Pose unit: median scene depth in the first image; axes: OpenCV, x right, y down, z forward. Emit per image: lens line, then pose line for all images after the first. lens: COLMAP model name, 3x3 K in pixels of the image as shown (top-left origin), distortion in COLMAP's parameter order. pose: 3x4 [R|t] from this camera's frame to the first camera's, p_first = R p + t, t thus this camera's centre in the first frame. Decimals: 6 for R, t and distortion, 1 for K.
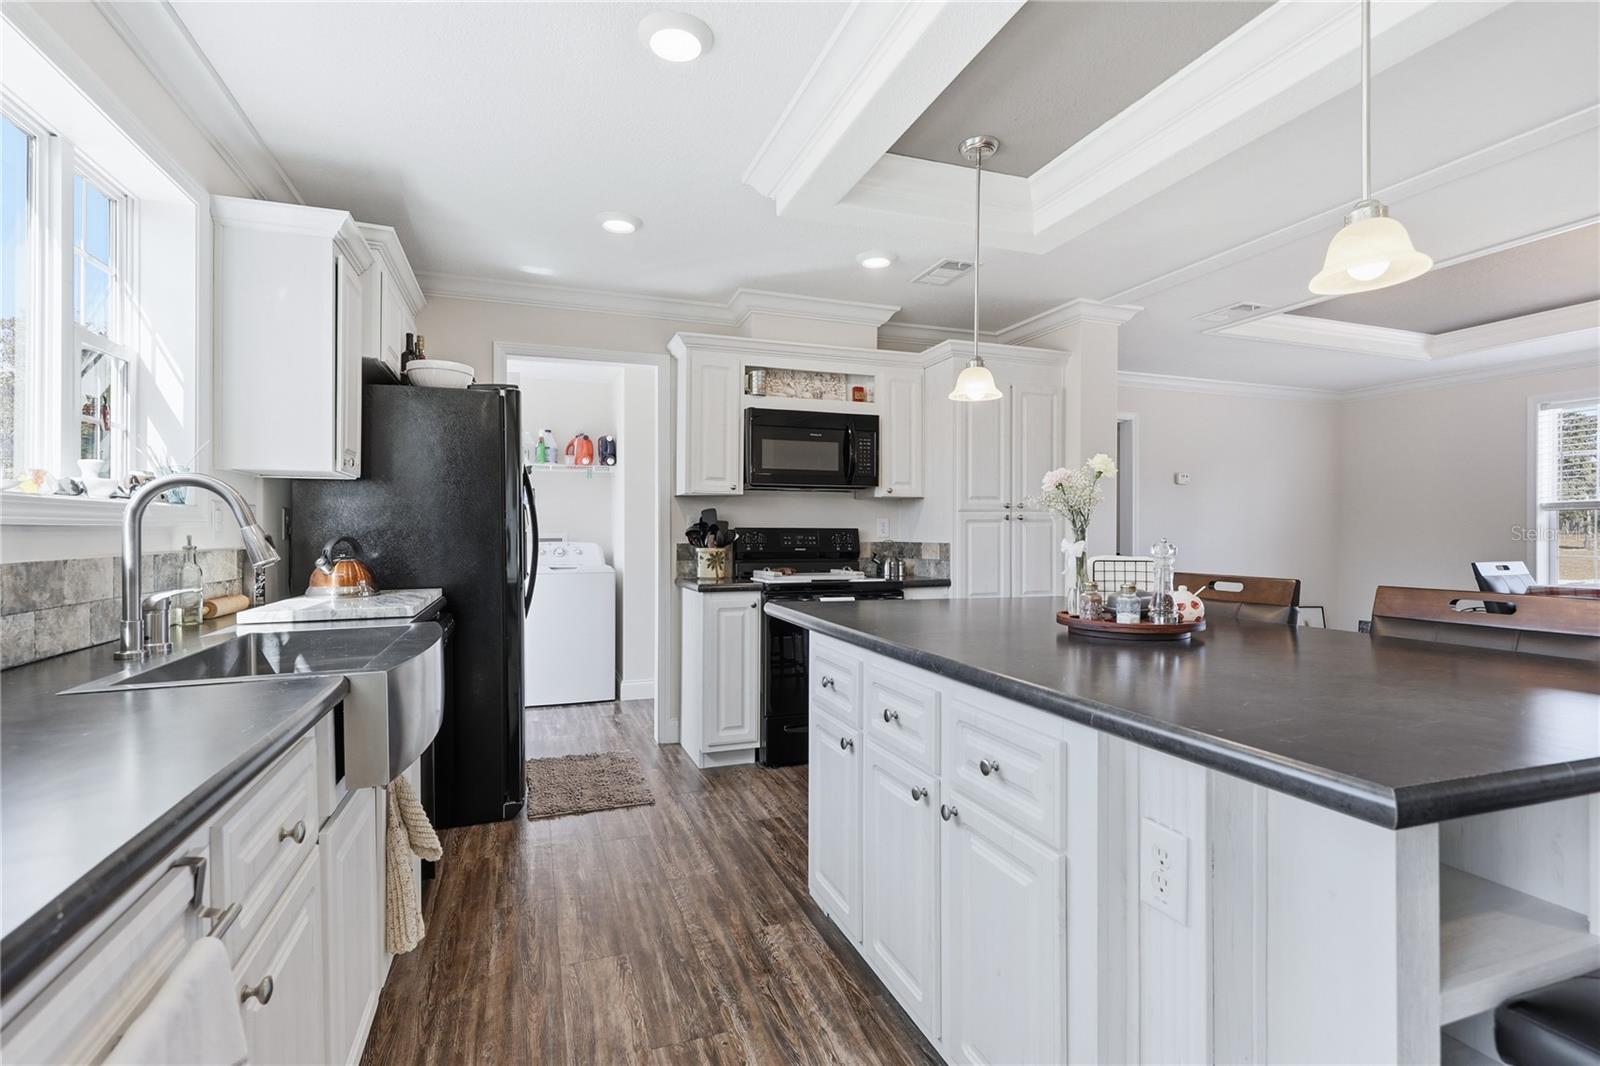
lens RADIAL K [[761.3, 0, 805.4], [0, 761.3, 531.1], [0, 0, 1]] dist [0.001814, -0.000214]
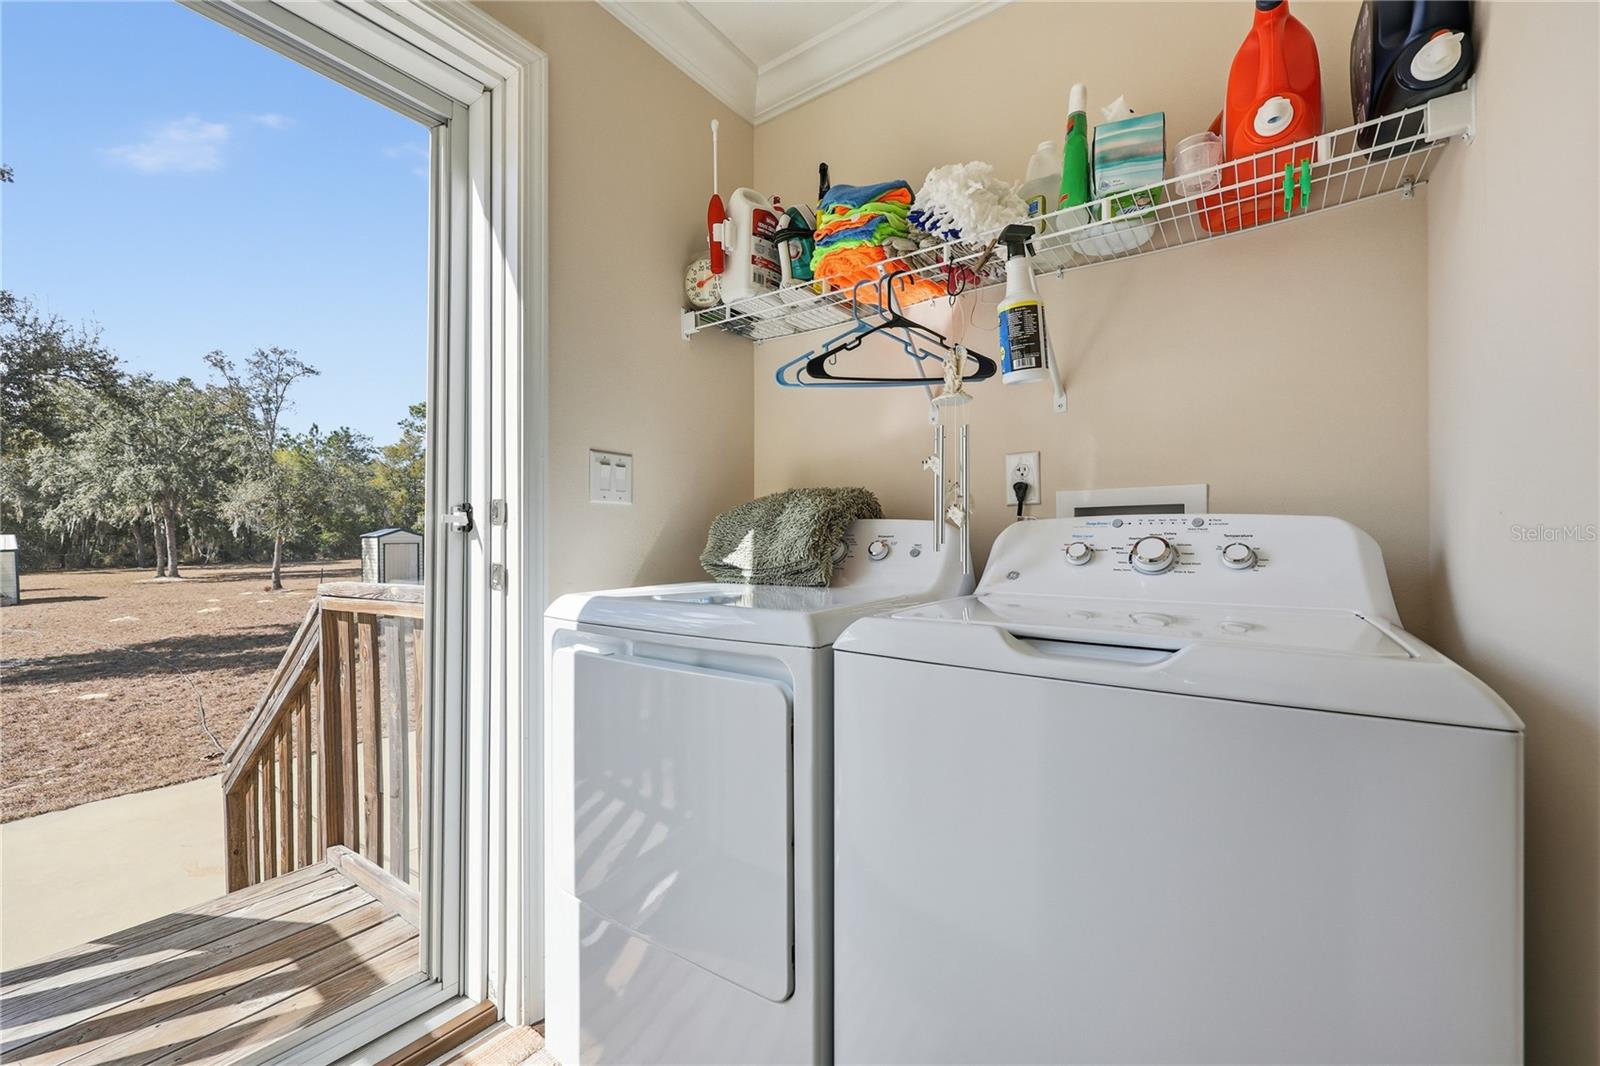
lens RADIAL K [[653.2, 0, 803.3], [0, 653.2, 537.9], [0, 0, 1]] dist [0.000793, -0.000009]
pose [[0.565138, -0.000101, -0.824996, -0.298483], [0.001514, 0.999998, 0.000914, 0.031293], [0.824995, -0.001766, 0.565138, 1.104517]]
